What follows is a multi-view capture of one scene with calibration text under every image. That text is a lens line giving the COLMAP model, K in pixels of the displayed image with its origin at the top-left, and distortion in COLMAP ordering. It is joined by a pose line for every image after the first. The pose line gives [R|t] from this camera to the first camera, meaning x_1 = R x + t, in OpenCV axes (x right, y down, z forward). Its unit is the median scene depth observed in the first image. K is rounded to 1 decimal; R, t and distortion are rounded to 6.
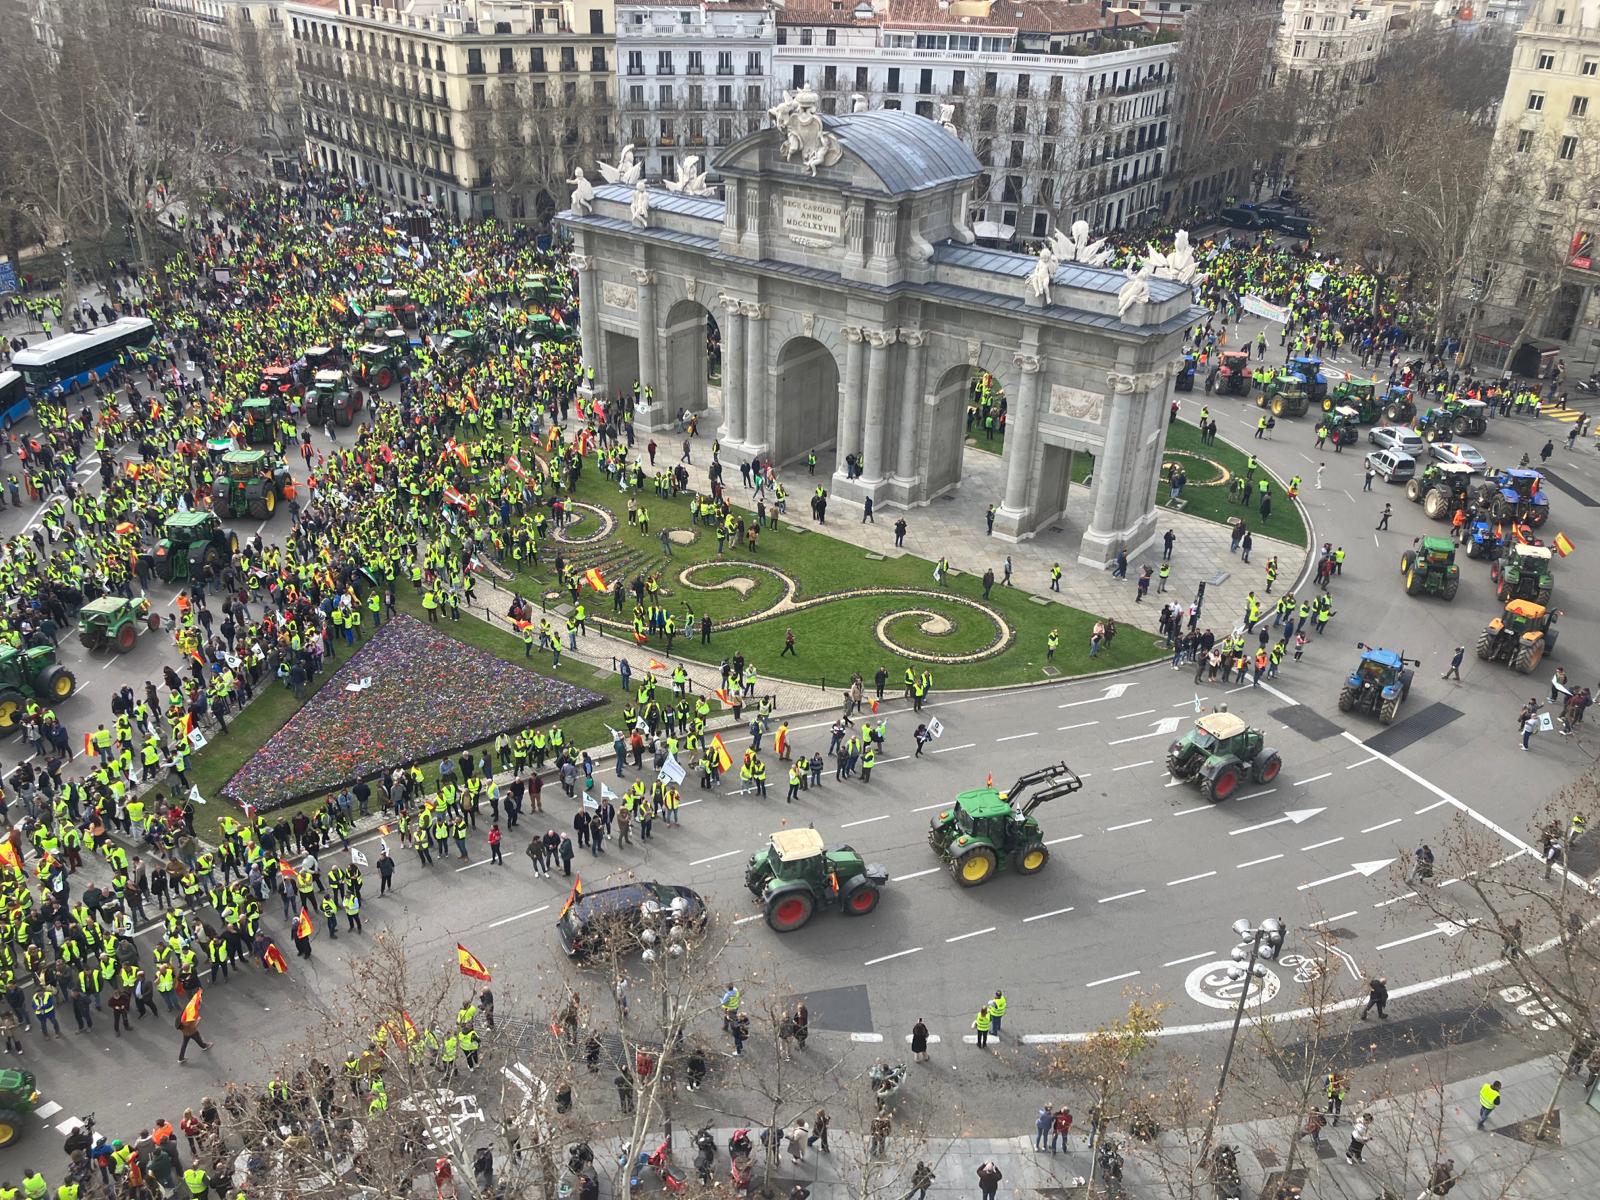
lens RADIAL K [[1371.2, 0, 800.0], [0, 1371.2, 600.0], [0, 0, 1]] dist [0.008913, 0.008663]
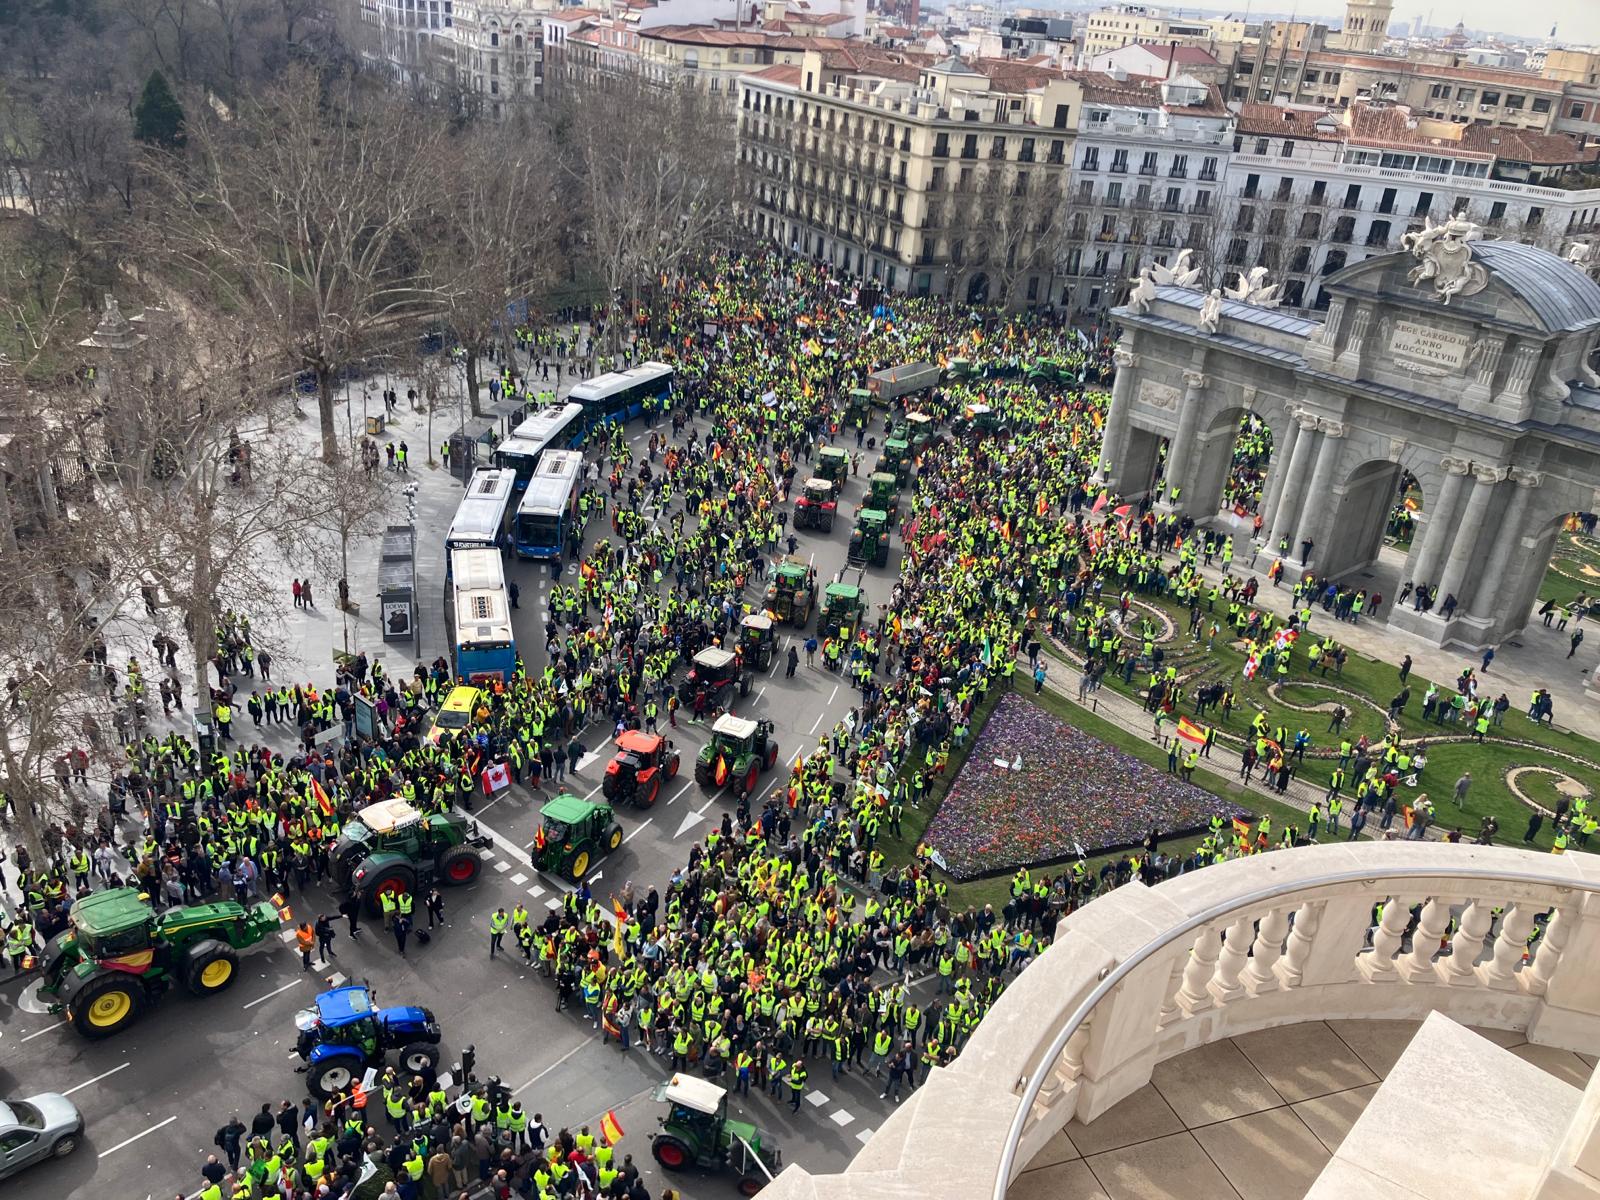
lens RADIAL K [[1371.2, 0, 800.0], [0, 1371.2, 600.0], [0, 0, 1]] dist [0.008913, 0.008663]
pose [[0.979709, 0.131327, -0.151403, -0.138285], [-0.138866, 0.989491, -0.040300, 0.001844], [0.144520, 0.060507, 0.987650, -0.012162]]
